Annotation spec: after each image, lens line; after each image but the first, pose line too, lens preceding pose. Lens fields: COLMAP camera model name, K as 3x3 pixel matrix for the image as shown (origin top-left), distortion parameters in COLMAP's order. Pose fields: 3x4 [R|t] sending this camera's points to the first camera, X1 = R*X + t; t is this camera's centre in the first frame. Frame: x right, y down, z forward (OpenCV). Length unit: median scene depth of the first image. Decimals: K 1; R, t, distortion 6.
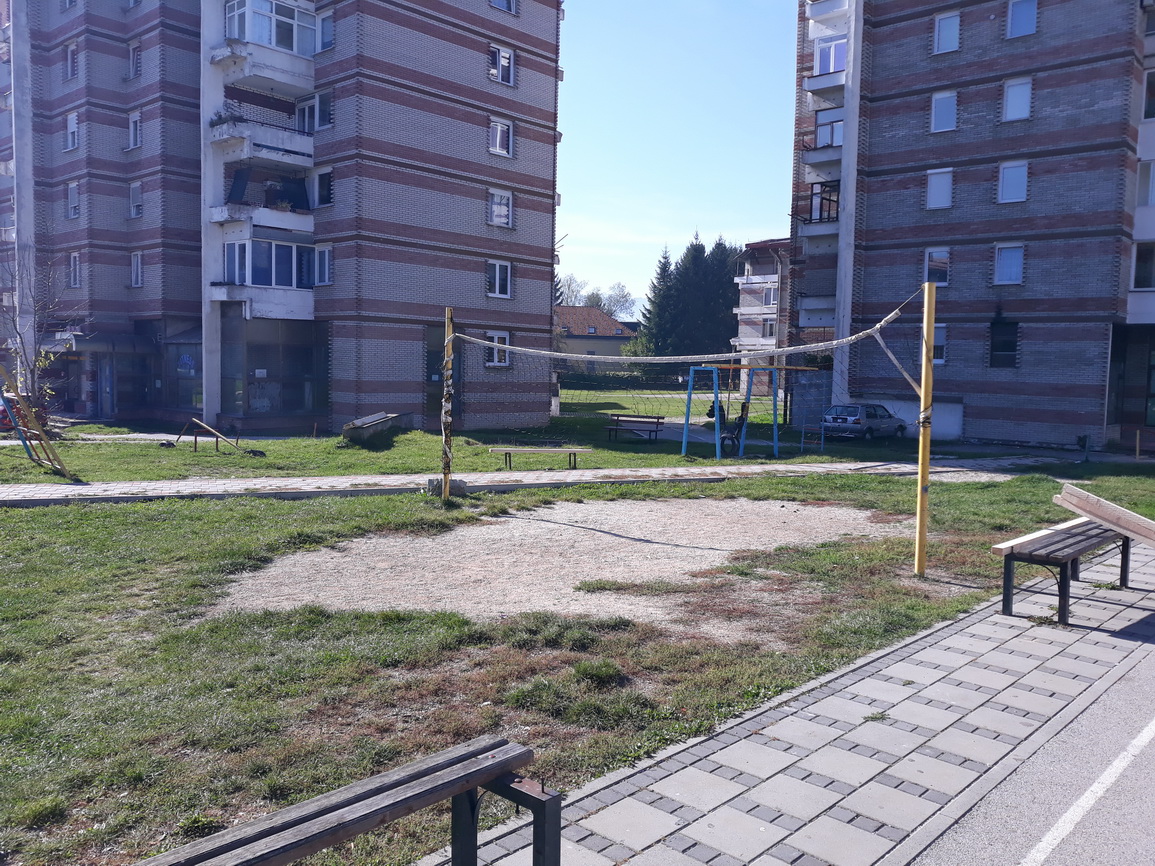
lens RADIAL K [[966.1, 0, 585.7], [0, 966.1, 431.8], [0, 0, 1]] dist [-0.025955, 0.030910]
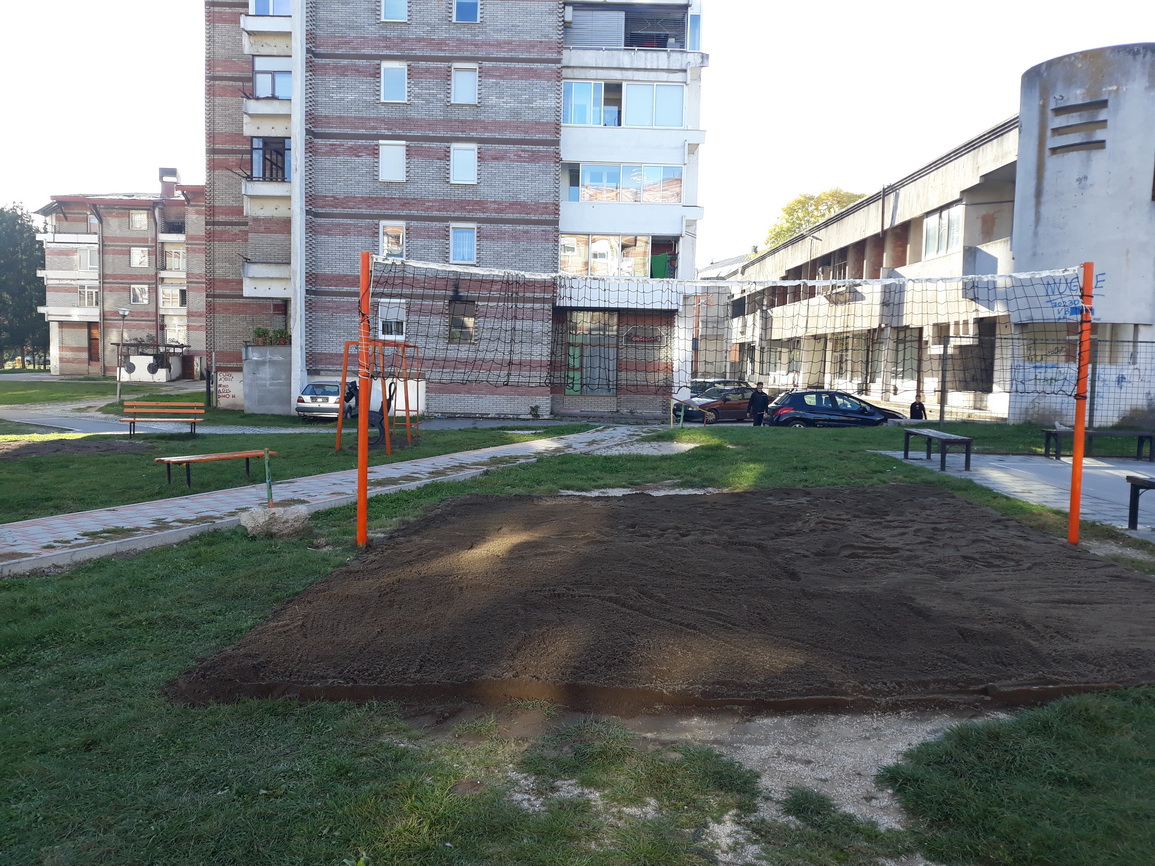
lens RADIAL K [[966.1, 0, 584.0], [0, 966.1, 442.4], [0, 0, 1]] dist [-0.025955, 0.030910]
pose [[0.736528, -0.060645, 0.673682, -0.171151], [0.036268, 0.998081, 0.050196, -0.008169], [-0.675434, -0.012538, 0.737314, 0.140507]]
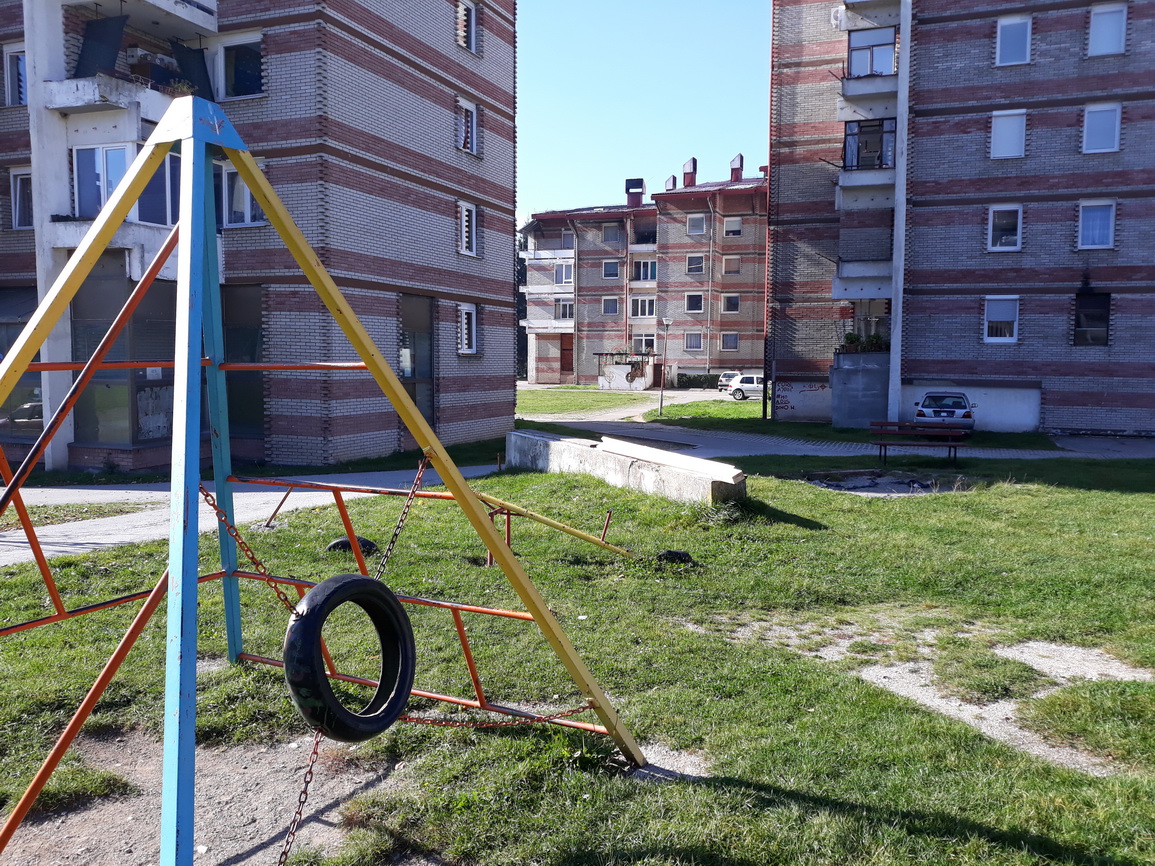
lens RADIAL K [[966.1, 0, 570.9], [0, 966.1, 458.4], [0, 0, 1]] dist [-0.025955, 0.030910]
pose [[0.935359, -0.053426, 0.349641, -0.304635], [0.039081, 0.998084, 0.047961, -0.024829], [-0.351534, -0.031197, 0.935655, 0.343354]]
